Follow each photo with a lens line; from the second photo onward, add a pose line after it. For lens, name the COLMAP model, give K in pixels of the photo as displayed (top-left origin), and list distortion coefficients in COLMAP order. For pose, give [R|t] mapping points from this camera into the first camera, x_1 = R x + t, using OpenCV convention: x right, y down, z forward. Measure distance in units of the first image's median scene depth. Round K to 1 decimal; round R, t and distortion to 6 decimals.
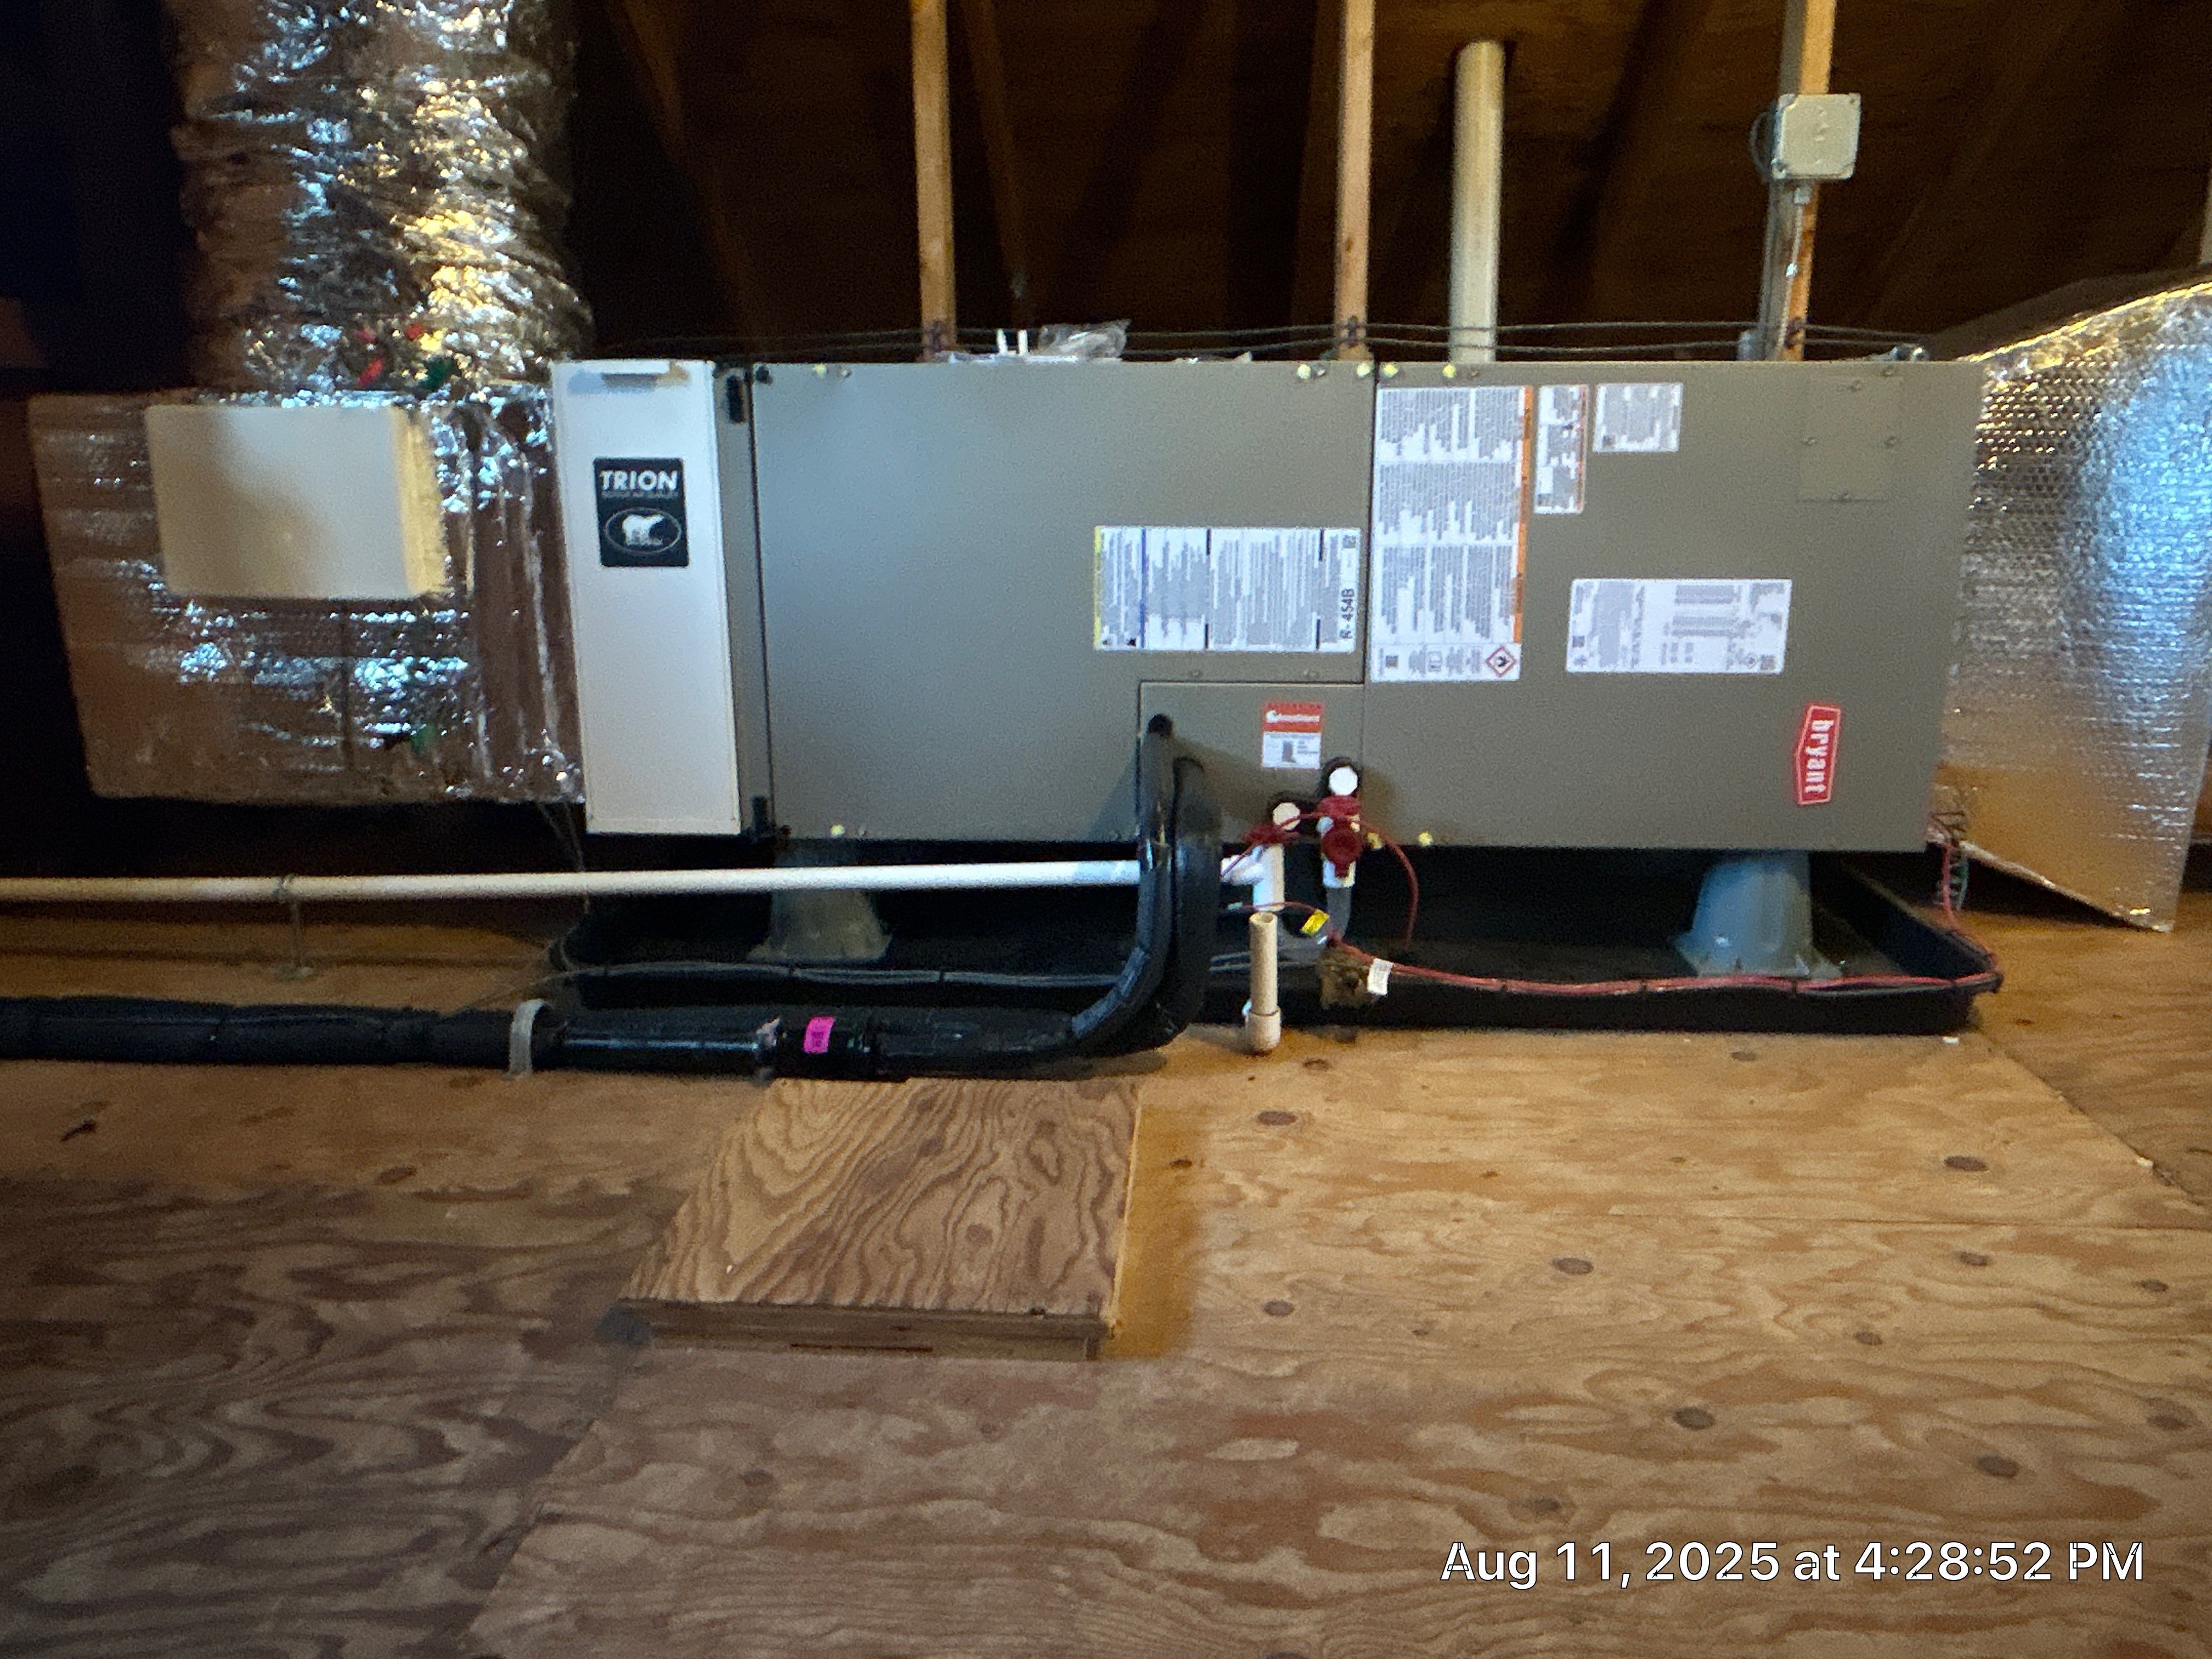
lens RADIAL K [[1580.1, 0, 1108.0], [0, 1580.1, 819.0], [0, 0, 1]] dist [-0.007623, -0.005666]
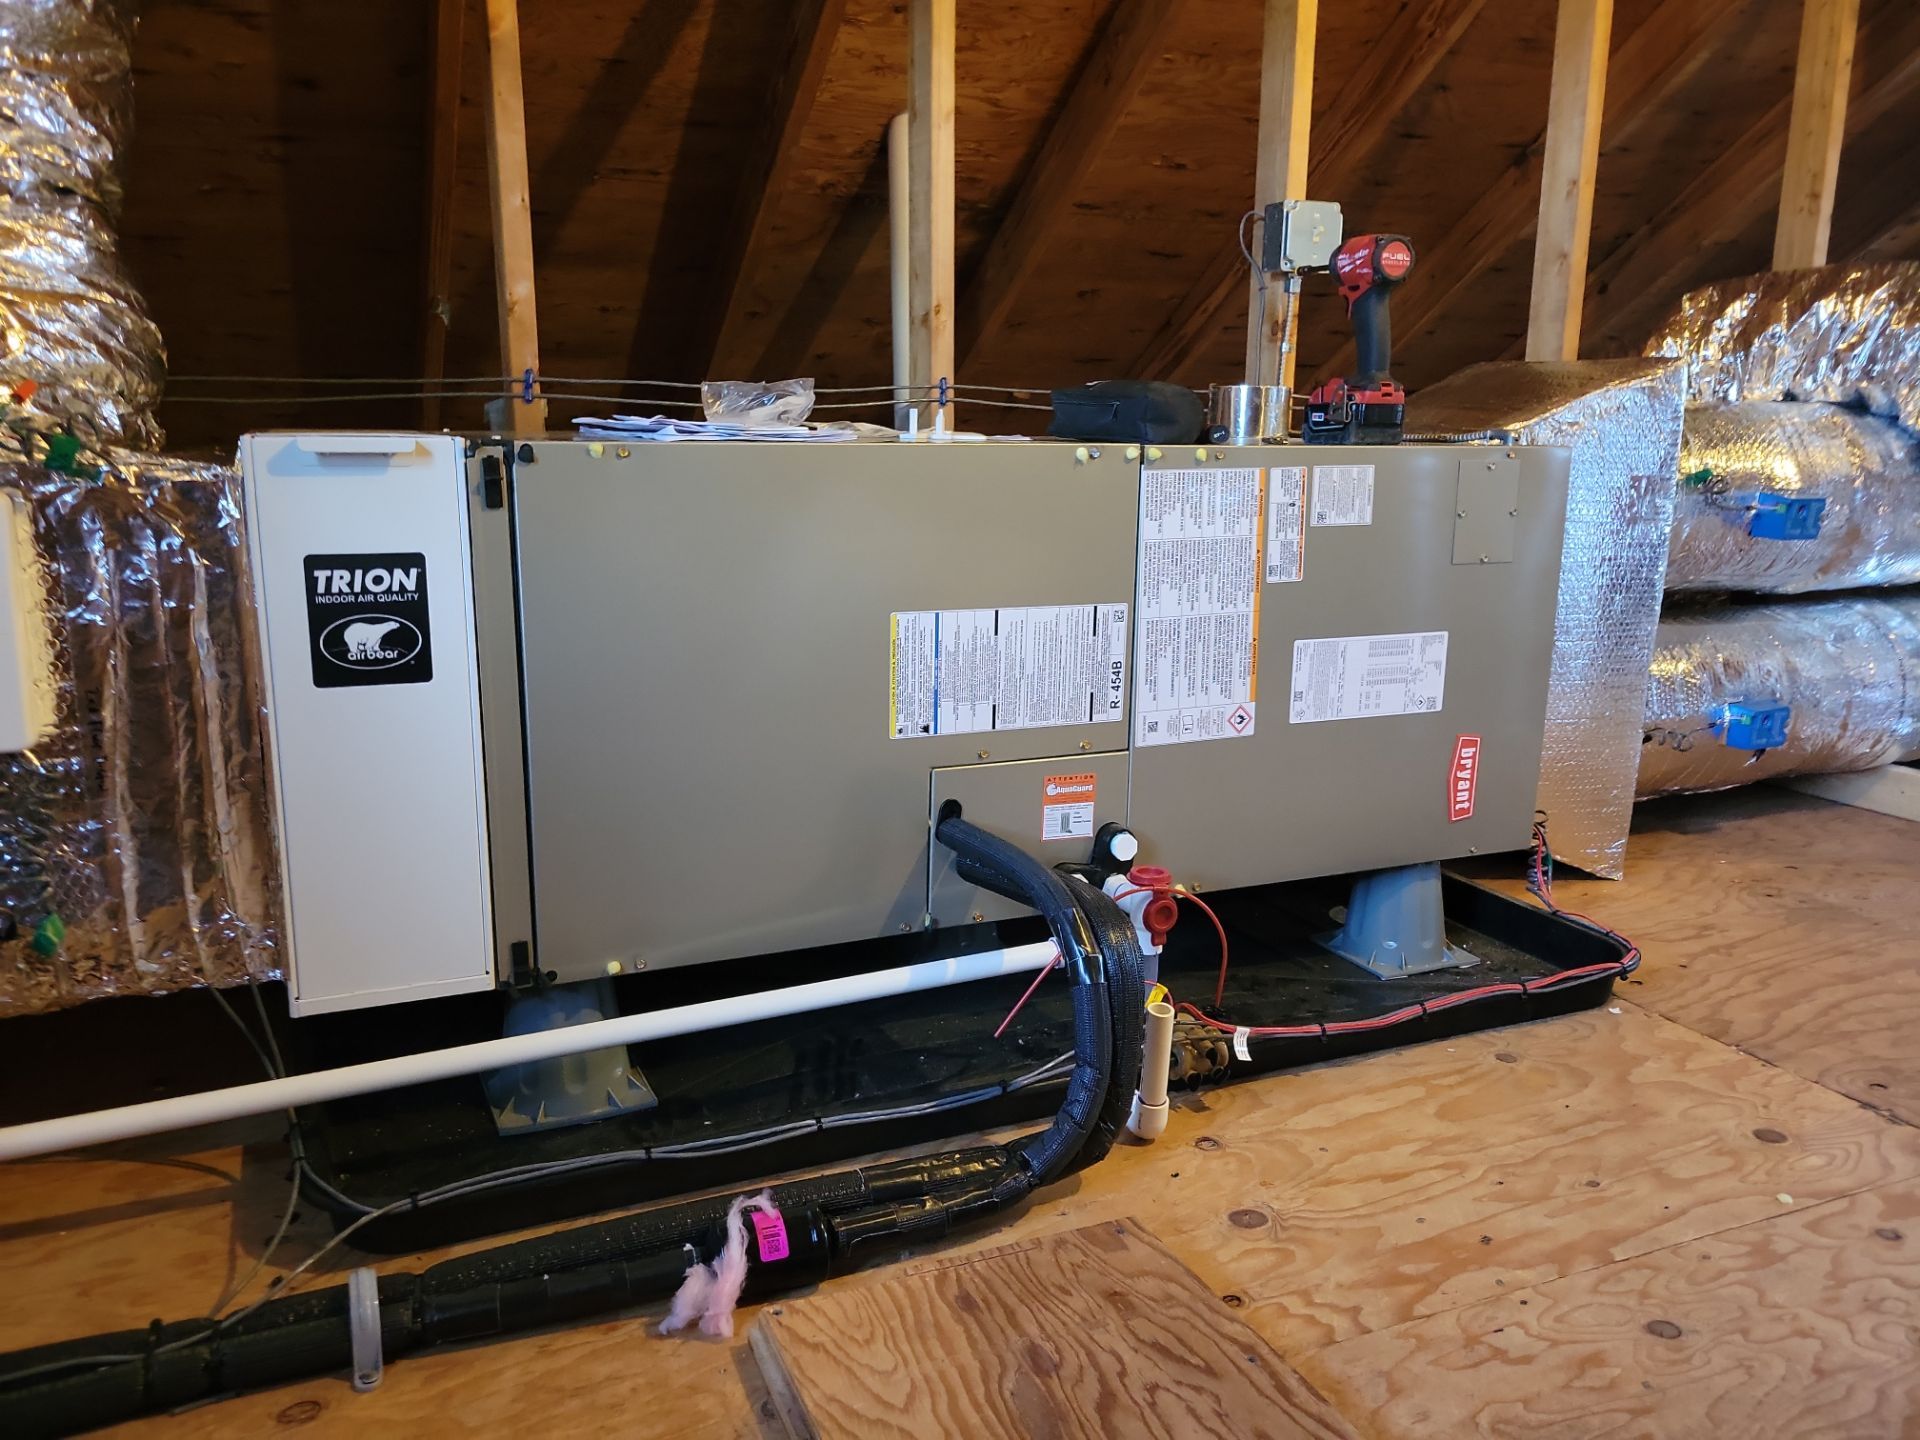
lens RADIAL K [[1420.1, 0, 957.0], [0, 1420.1, 731.1], [0, 0, 1]] dist [0.025790, -0.012950]
pose [[0.898047, -0.080735, 0.432428, -0.346210], [0.093086, 0.995630, -0.007431, -0.103512], [-0.429939, 0.046926, 0.901638, 0.213402]]
